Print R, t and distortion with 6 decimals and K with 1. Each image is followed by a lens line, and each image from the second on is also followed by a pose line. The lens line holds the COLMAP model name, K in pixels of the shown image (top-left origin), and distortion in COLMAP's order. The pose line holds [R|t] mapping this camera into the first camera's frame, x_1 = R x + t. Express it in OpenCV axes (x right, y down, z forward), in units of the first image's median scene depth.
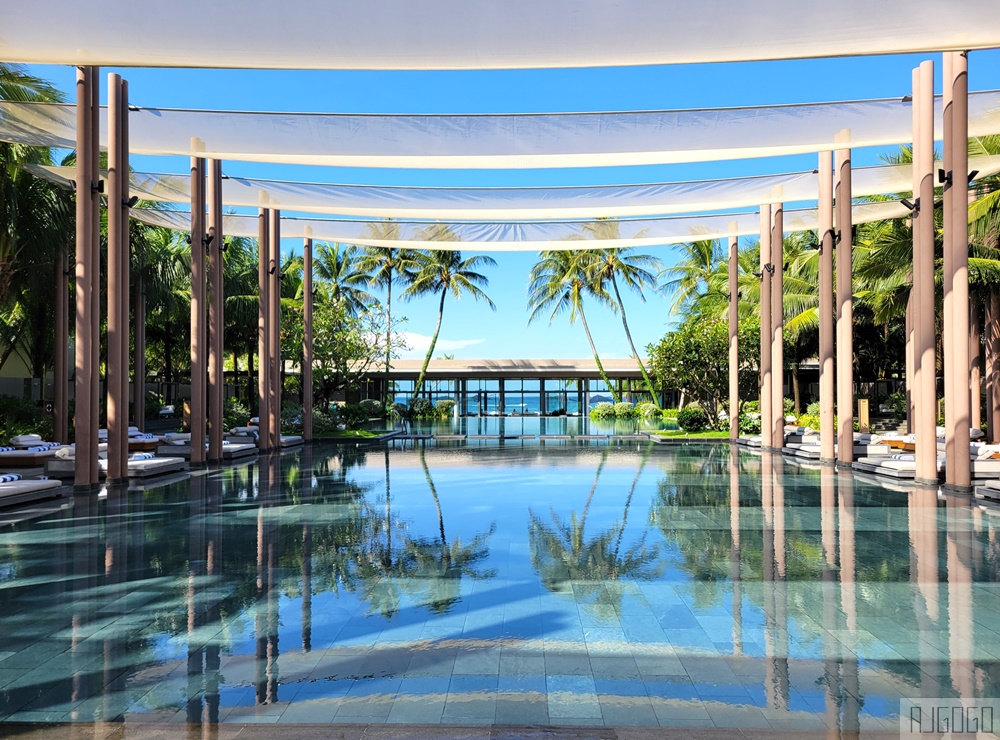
lens RADIAL K [[741.1, 0, 500.7], [0, 741.1, 389.6], [0, 0, 1]] dist [0.011289, 0.006336]
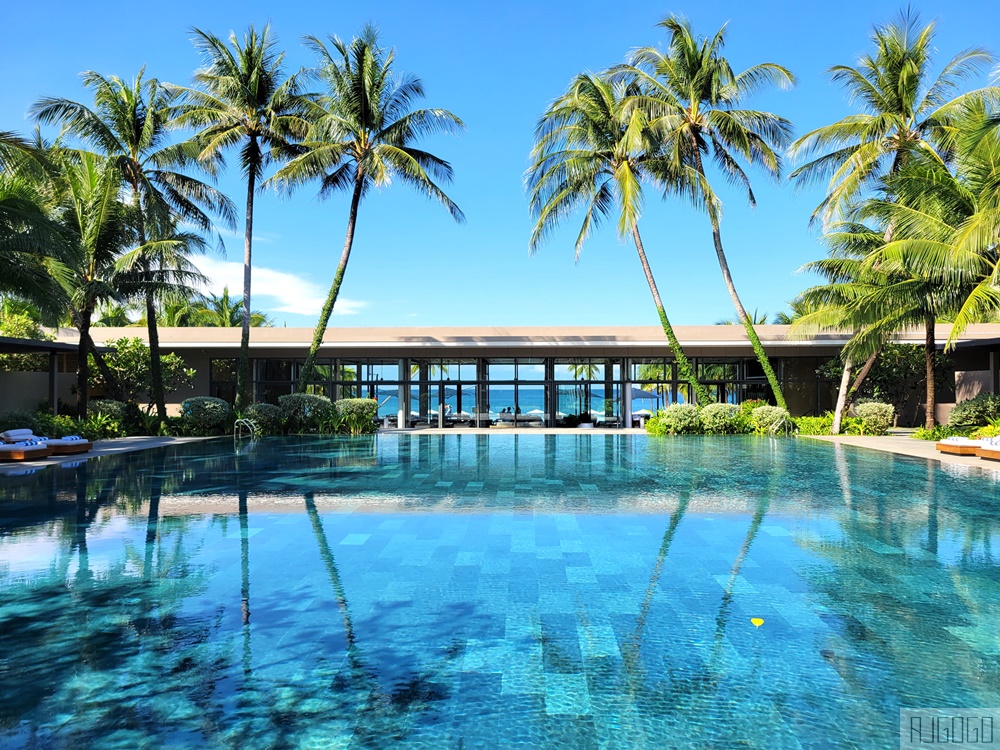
lens RADIAL K [[1086.9, 0, 500.0], [0, 1086.9, 375.0], [0, 0, 1]] dist [0.056174, -0.000857]
pose [[0.999905, 0.000222, 0.013790, 0.004533], [-0.000167, 0.999992, -0.003997, 0.000435], [-0.013791, 0.003994, 0.999897, 0.141952]]
